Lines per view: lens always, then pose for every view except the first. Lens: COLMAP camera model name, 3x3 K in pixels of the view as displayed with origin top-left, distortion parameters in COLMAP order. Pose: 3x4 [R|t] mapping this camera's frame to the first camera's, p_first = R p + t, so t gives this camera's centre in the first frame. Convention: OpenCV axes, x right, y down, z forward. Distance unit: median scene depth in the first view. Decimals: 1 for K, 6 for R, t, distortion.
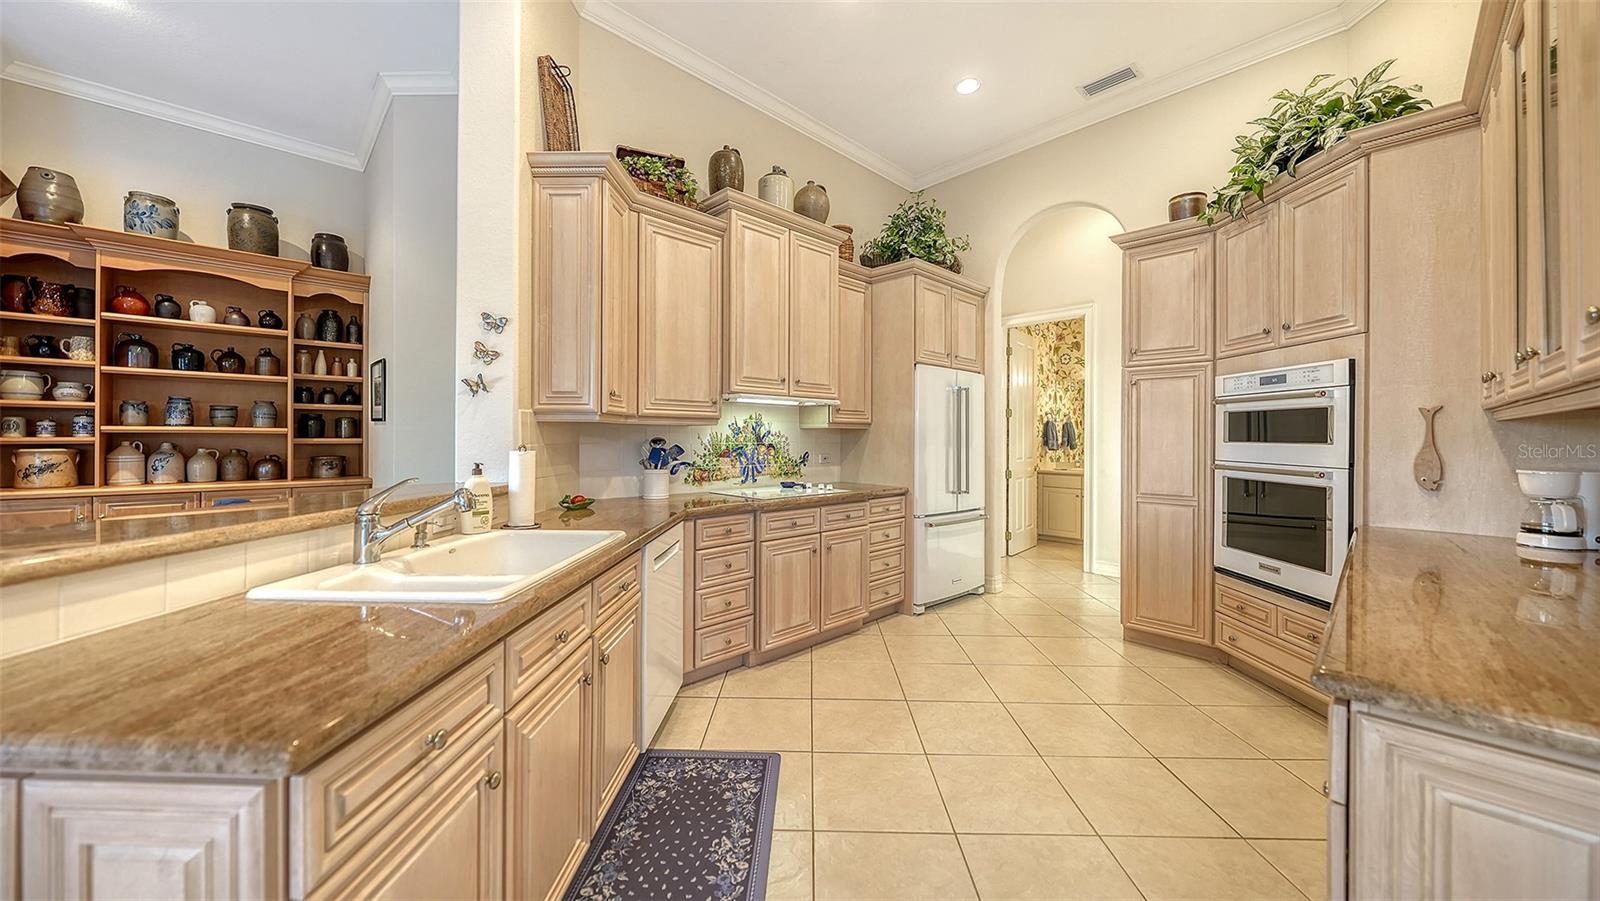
lens RADIAL K [[559.4, 0, 795.5], [0, 559.4, 445.4], [0, 0, 1]] dist [-0.005679, -0.000049]
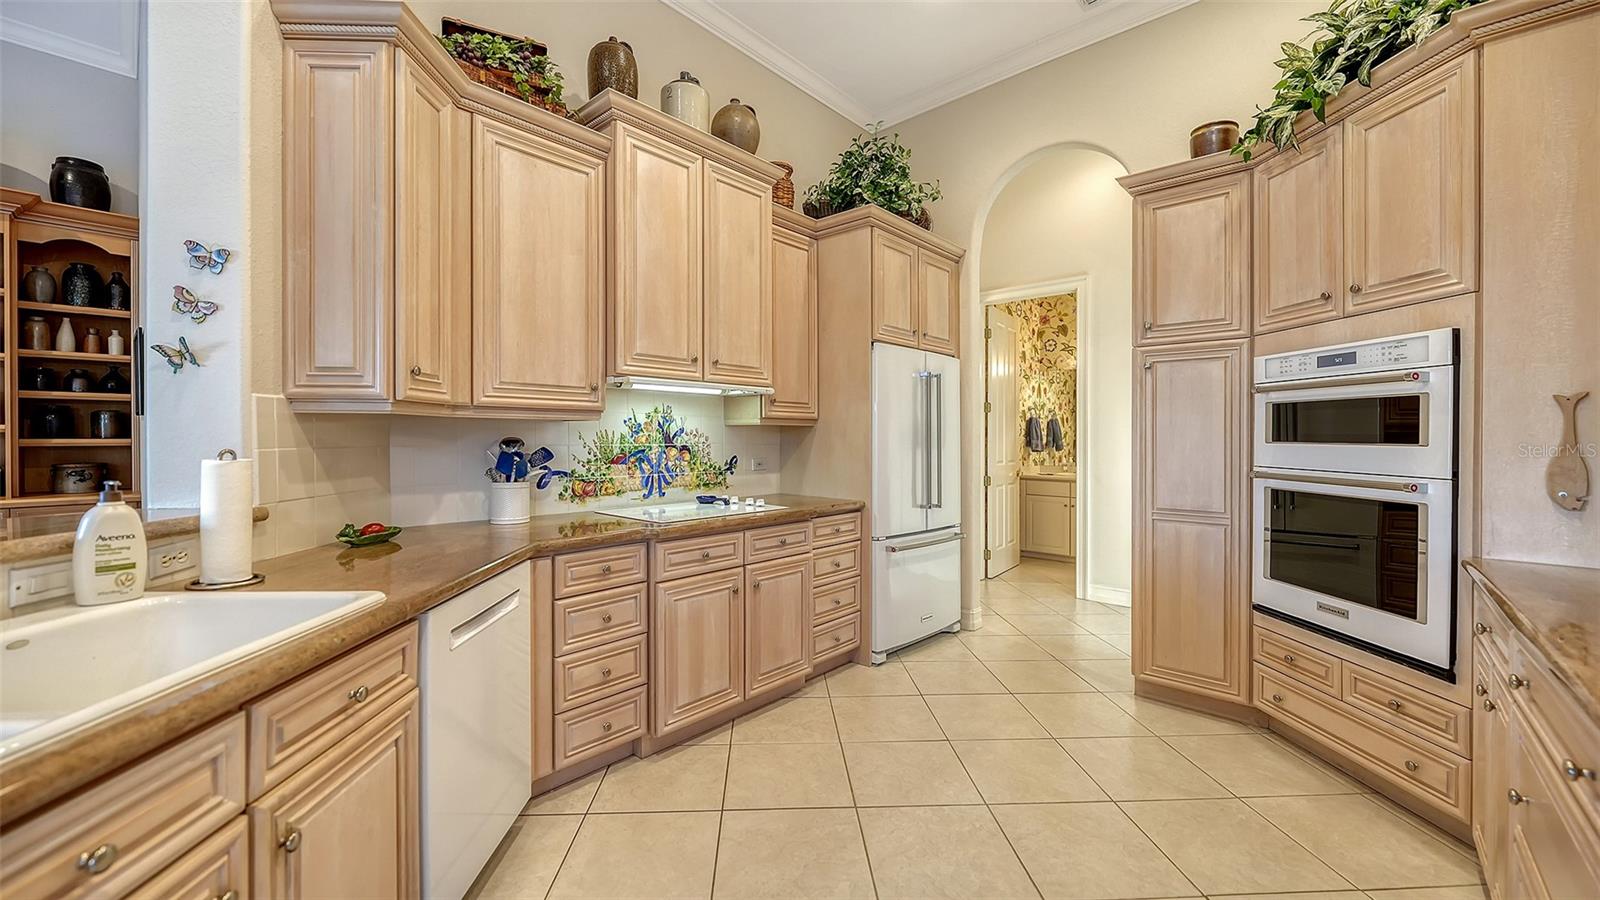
lens RADIAL K [[617.1, 0, 796.7], [0, 617.1, 442.0], [0, 0, 1]] dist [-0.010529, 0.000071]
pose [[0.997452, -0.001582, 0.071328, 0.059108], [0.002003, 0.999981, -0.005825, -0.002777], [-0.071317, 0.005953, 0.997436, 0.192162]]
